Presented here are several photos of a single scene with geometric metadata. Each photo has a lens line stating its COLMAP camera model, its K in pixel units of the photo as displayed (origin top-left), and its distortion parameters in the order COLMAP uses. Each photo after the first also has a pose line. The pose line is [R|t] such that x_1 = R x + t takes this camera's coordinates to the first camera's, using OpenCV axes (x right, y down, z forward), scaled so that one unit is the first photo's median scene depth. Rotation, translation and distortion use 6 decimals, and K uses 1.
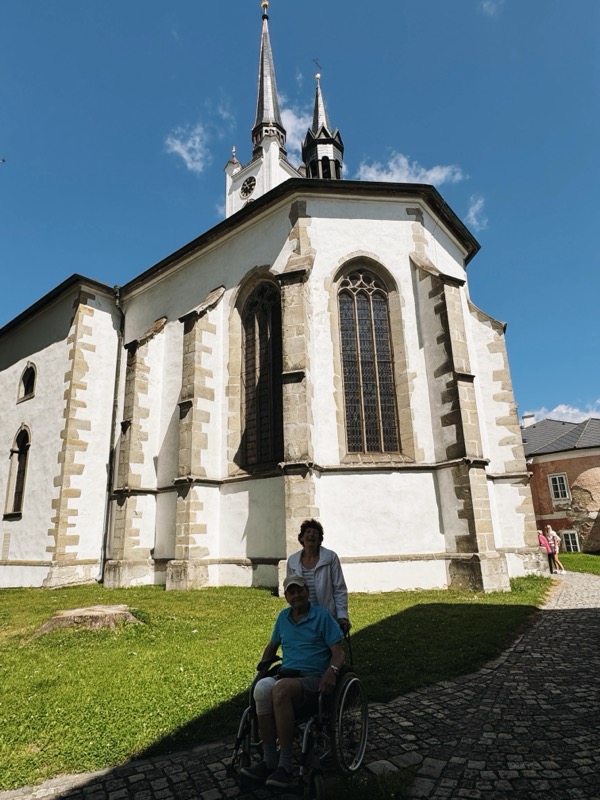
lens RADIAL K [[483.3, 0, 299.7], [0, 483.3, 401.7], [0, 0, 1]] dist [0.011202, 0.000953]
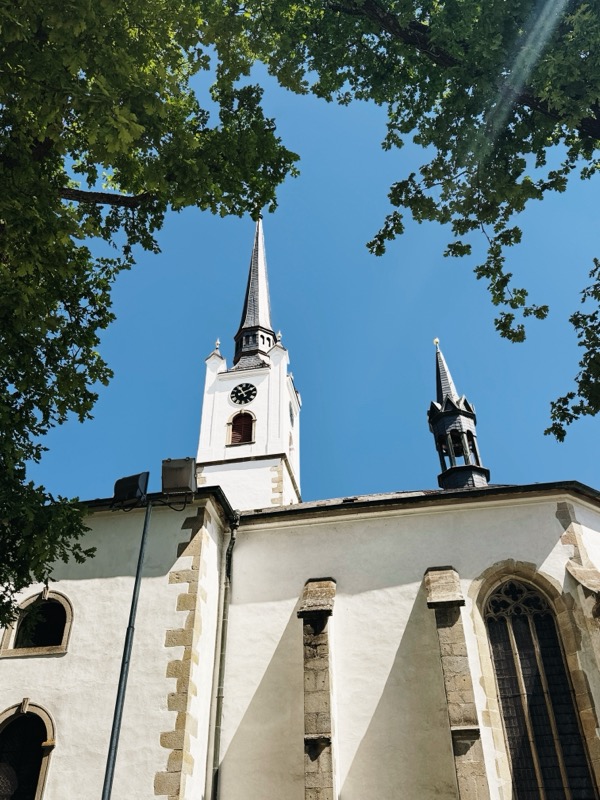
lens RADIAL K [[697.4, 0, 299.3], [0, 697.4, 399.5], [0, 0, 1]] dist [0.016795, 0.004490]
pose [[0.879874, 0.314952, 0.355847, -0.870133], [-0.152588, 0.896420, -0.416111, 0.028144], [-0.450043, 0.311827, 0.836794, 0.065443]]
